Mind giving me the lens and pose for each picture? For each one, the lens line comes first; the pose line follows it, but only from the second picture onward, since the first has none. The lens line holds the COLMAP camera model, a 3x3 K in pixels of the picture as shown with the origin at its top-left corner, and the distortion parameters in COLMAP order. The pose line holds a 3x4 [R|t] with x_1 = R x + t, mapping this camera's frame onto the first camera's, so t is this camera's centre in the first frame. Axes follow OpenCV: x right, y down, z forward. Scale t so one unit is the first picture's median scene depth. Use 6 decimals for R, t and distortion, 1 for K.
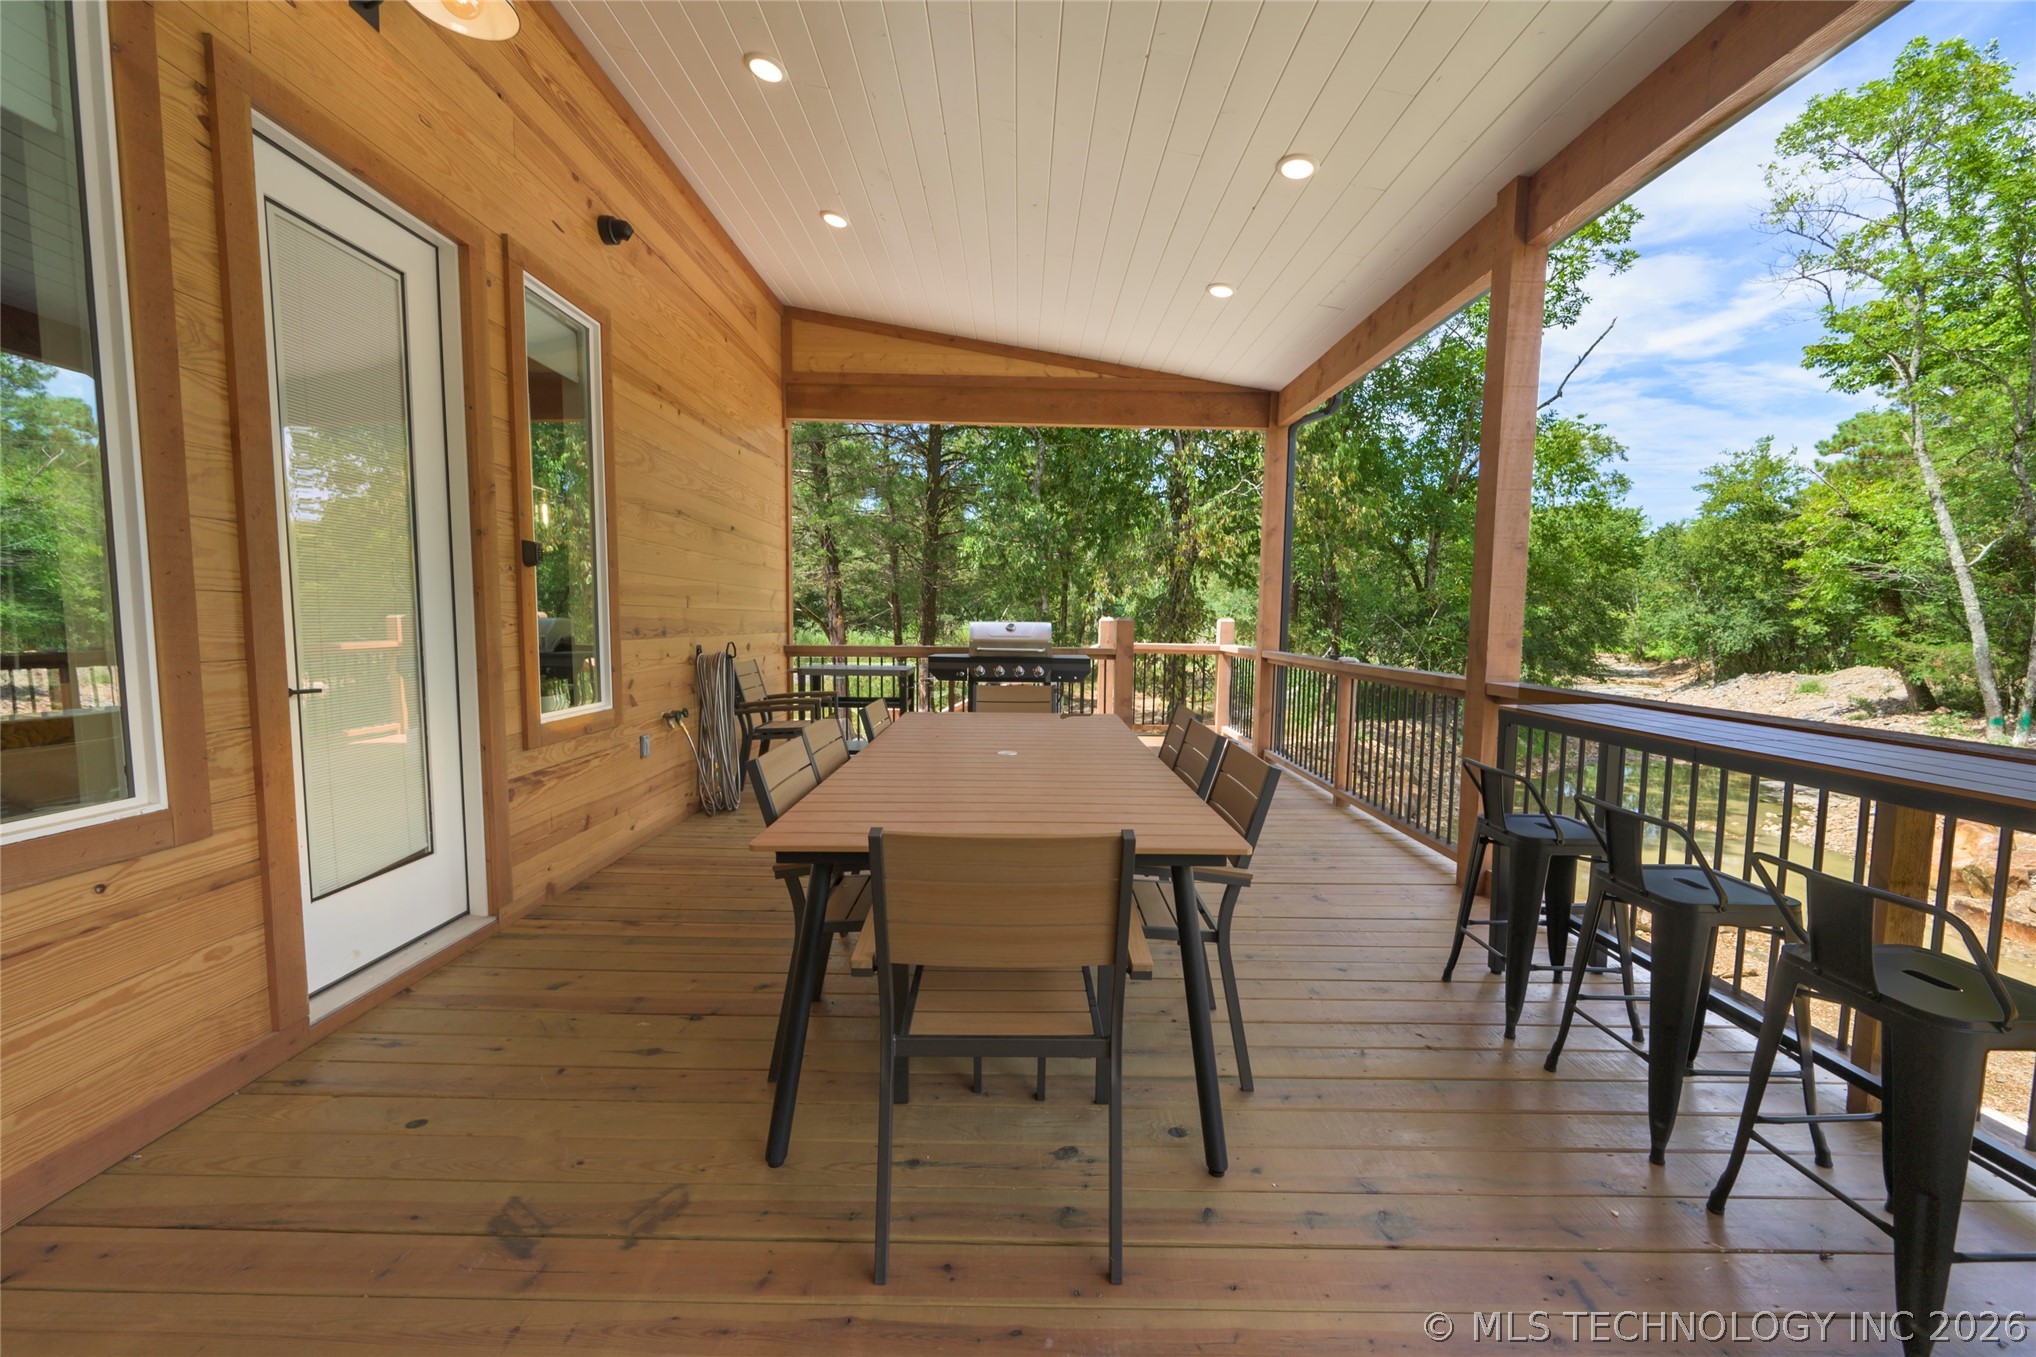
lens RADIAL K [[798.8, 0, 1020.9], [0, 798.8, 682.0], [0, 0, 1]] dist [0.000304, -0.000016]
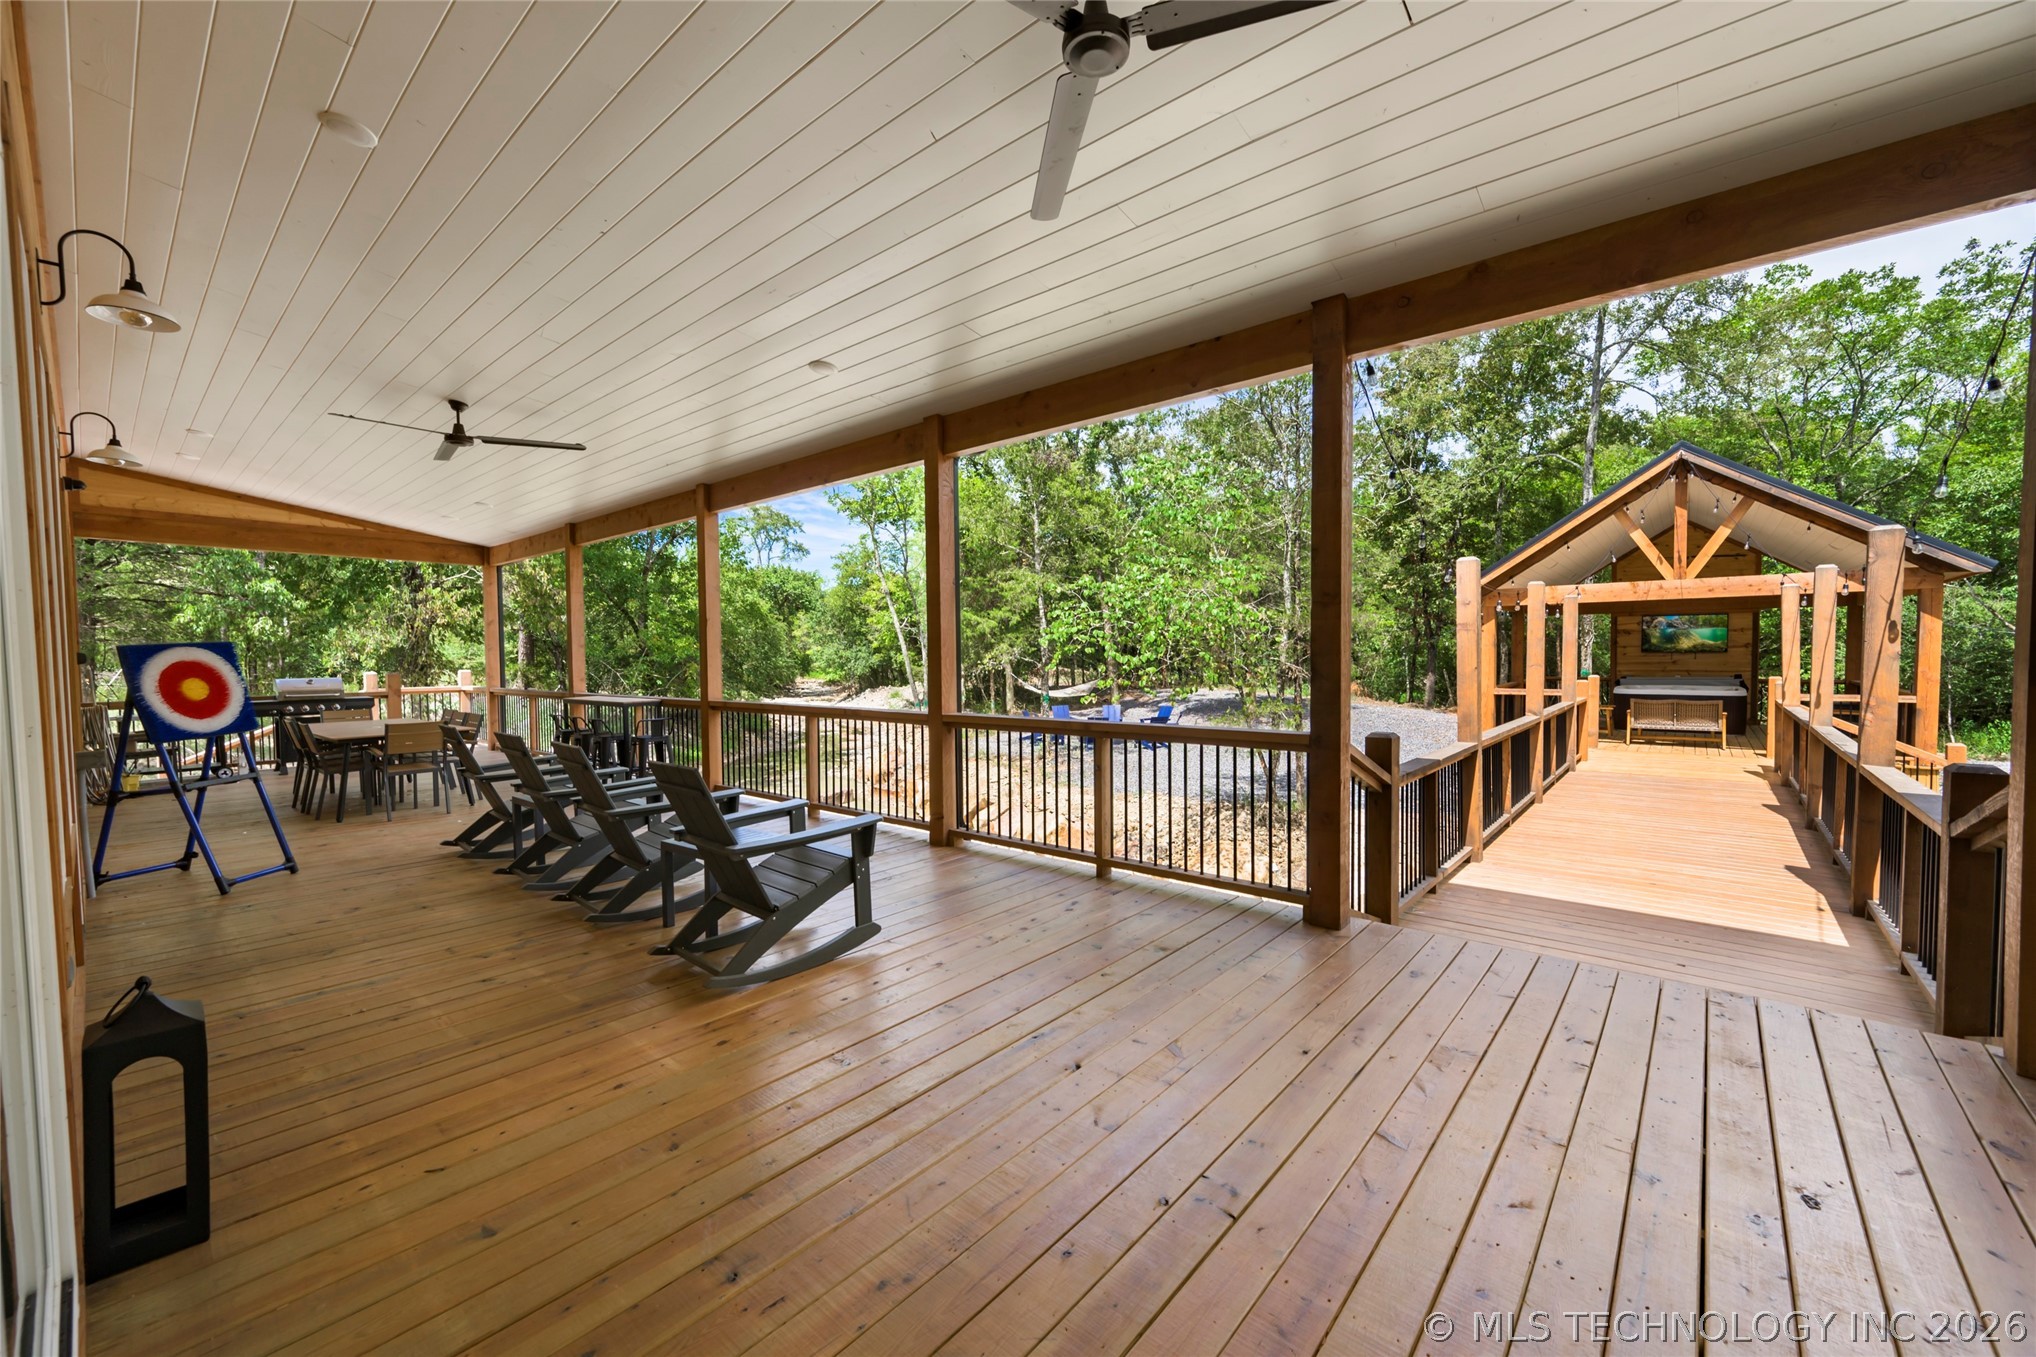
lens RADIAL K [[798.8, 0, 1020.9], [0, 798.8, 682.0], [0, 0, 1]] dist [0.000304, -0.000016]
pose [[0.652058, -0.048189, 0.756636, -0.282601], [0.082301, 0.996580, -0.007455, 0.060593], [-0.753689, 0.067132, 0.653794, -1.092387]]
